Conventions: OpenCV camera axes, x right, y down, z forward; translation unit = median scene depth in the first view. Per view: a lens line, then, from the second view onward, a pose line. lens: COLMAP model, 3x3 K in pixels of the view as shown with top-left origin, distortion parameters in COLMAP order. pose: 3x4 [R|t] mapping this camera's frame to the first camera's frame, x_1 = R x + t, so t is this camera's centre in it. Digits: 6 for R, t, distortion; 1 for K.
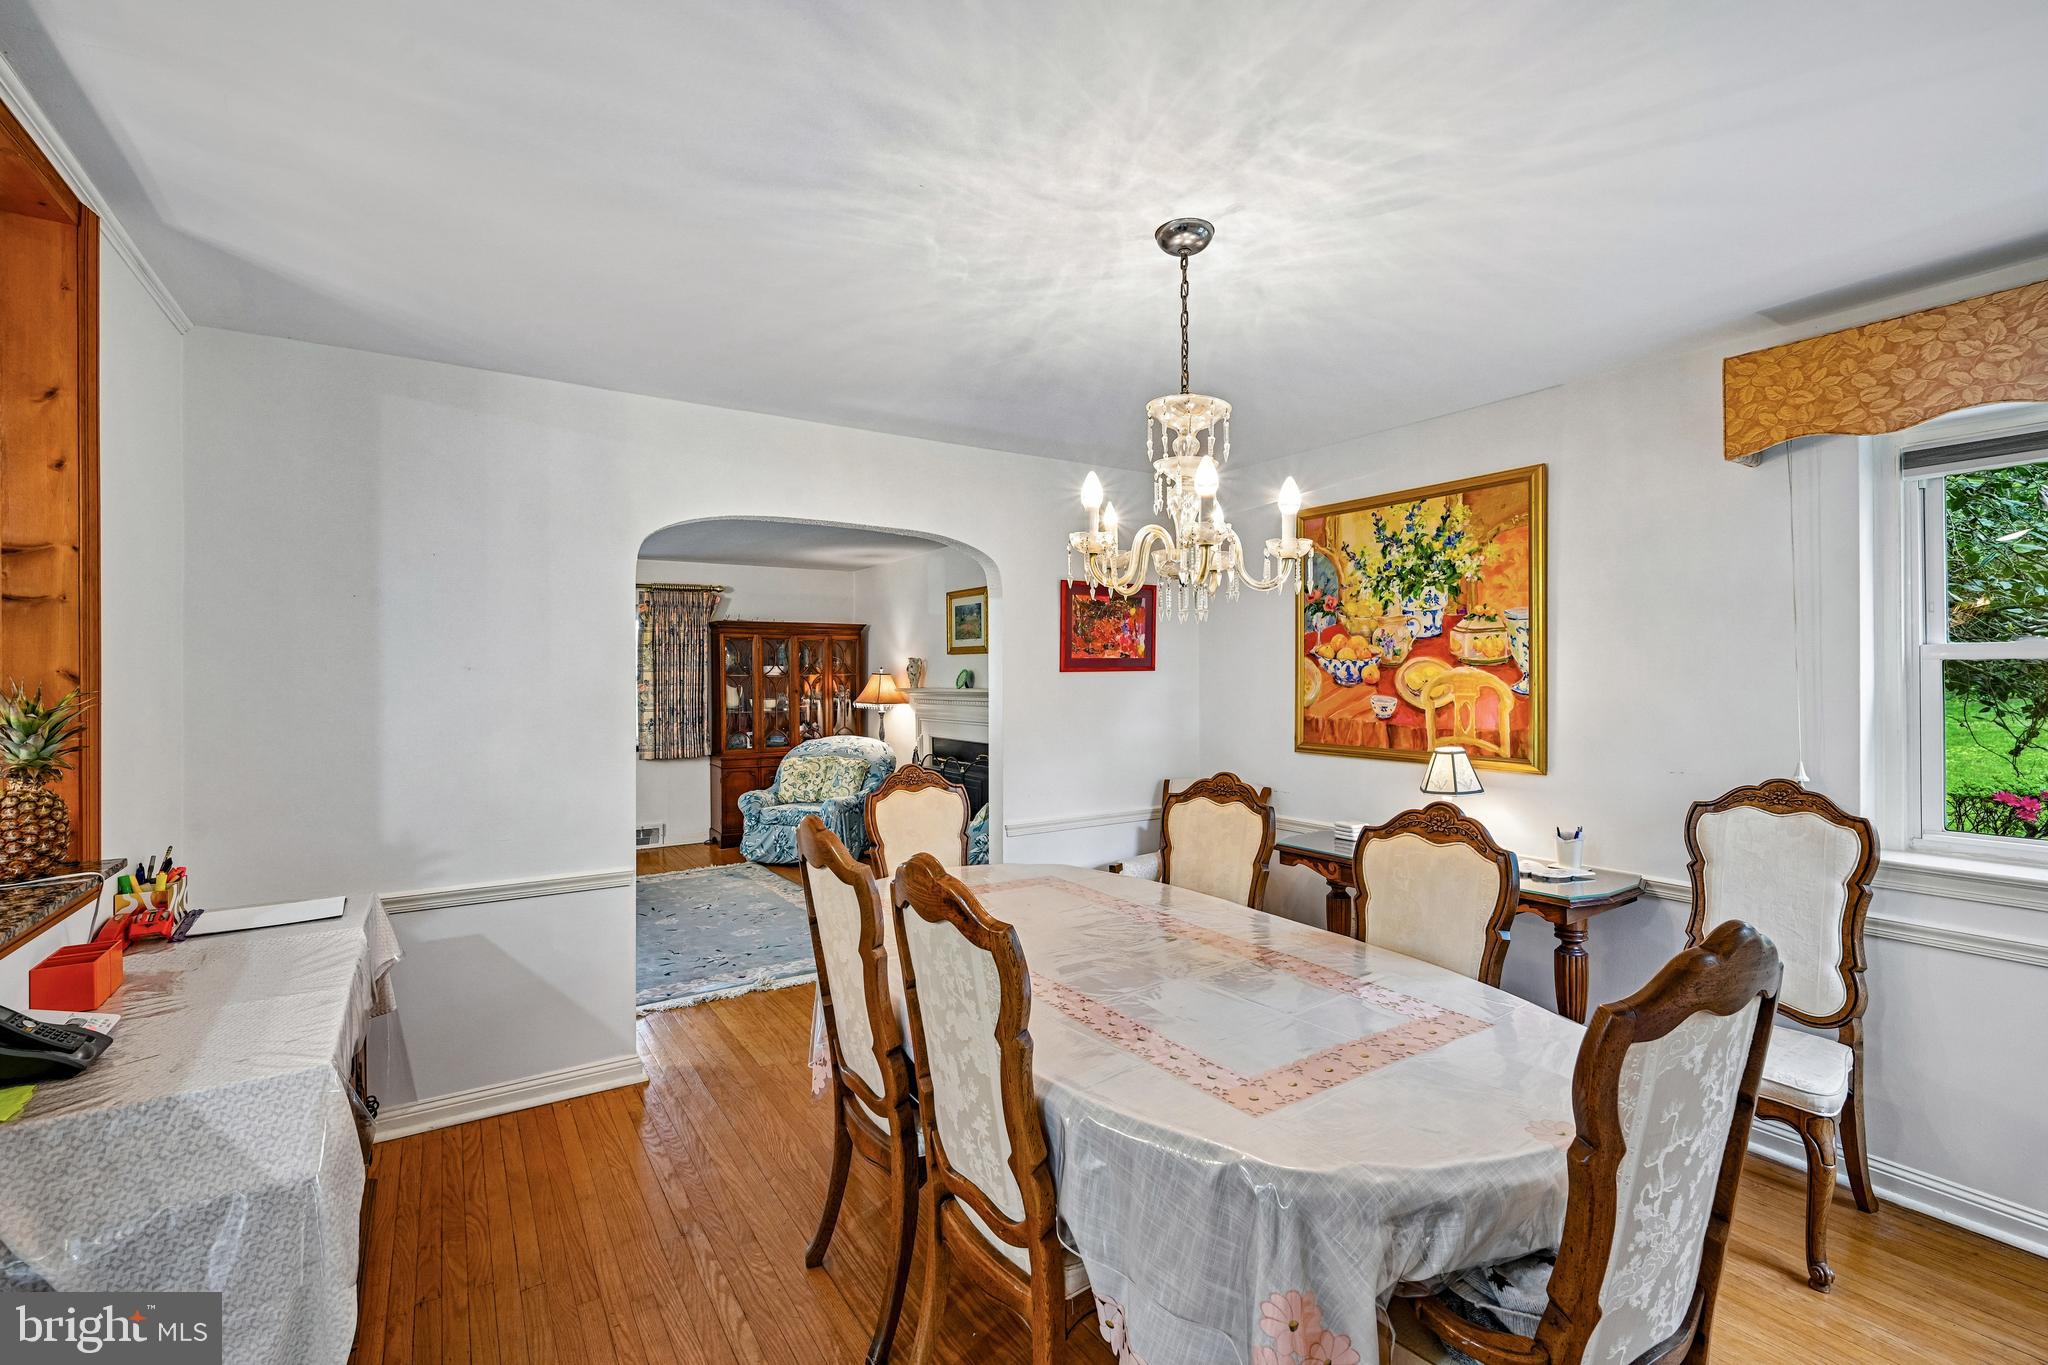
lens RADIAL K [[895.1, 0, 1022.8], [0, 895.1, 678.1], [0, 0, 1]] dist [-0.000750, 0.000372]
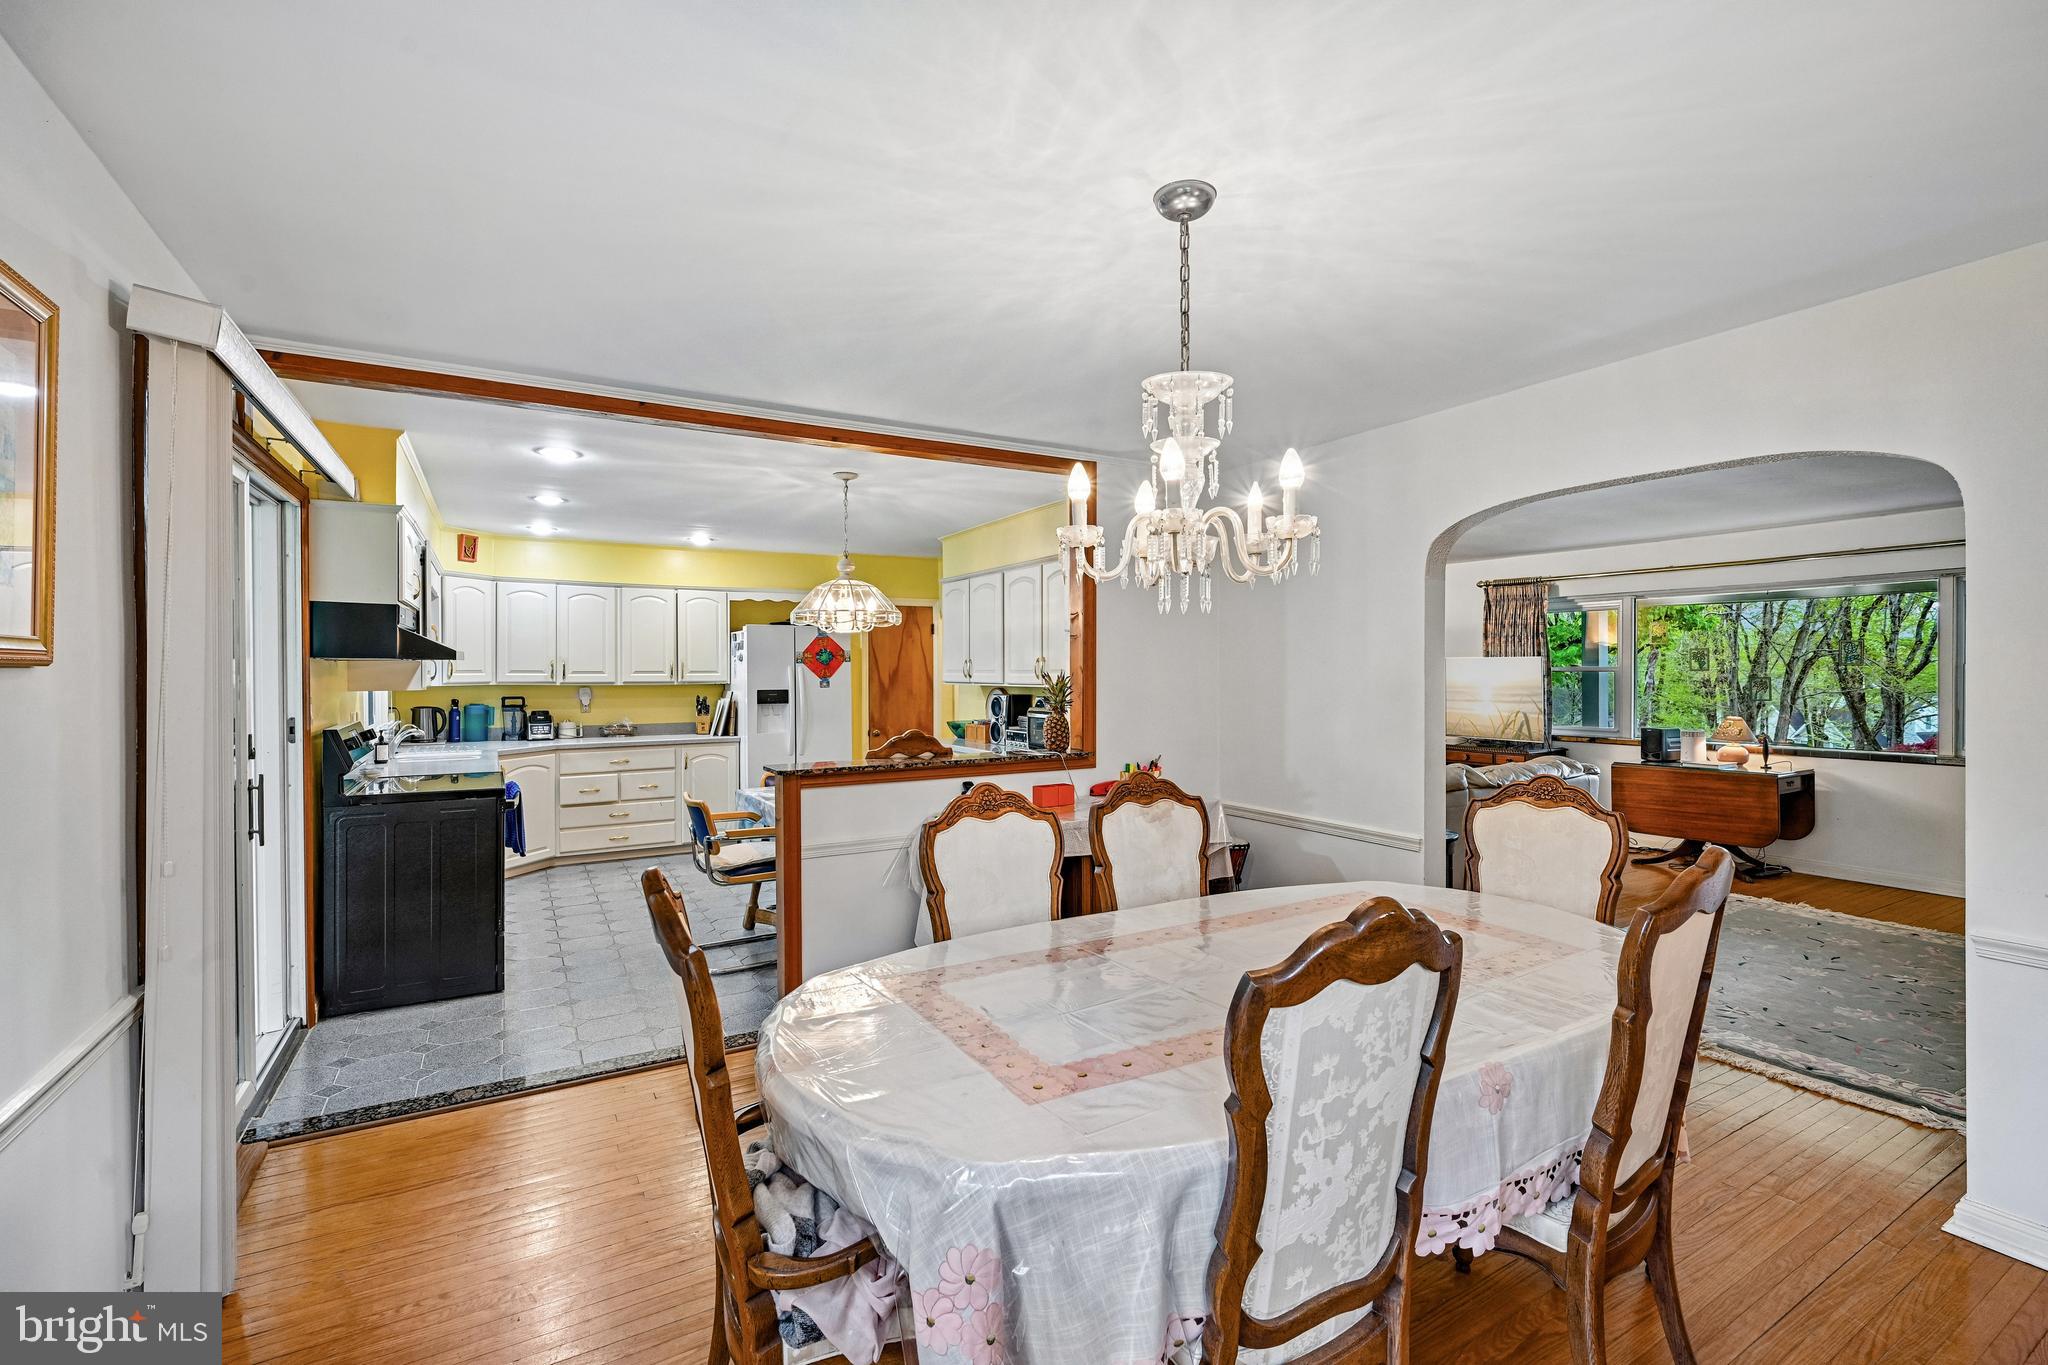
lens RADIAL K [[895.1, 0, 1029.6], [0, 895.1, 672.4], [0, 0, 1]] dist [-0.000750, 0.000372]
pose [[-0.044087, 0.004333, -0.999018, 0.654019], [0.004469, 0.999981, 0.004140, -0.003361], [0.999018, -0.004282, -0.044106, 0.511097]]
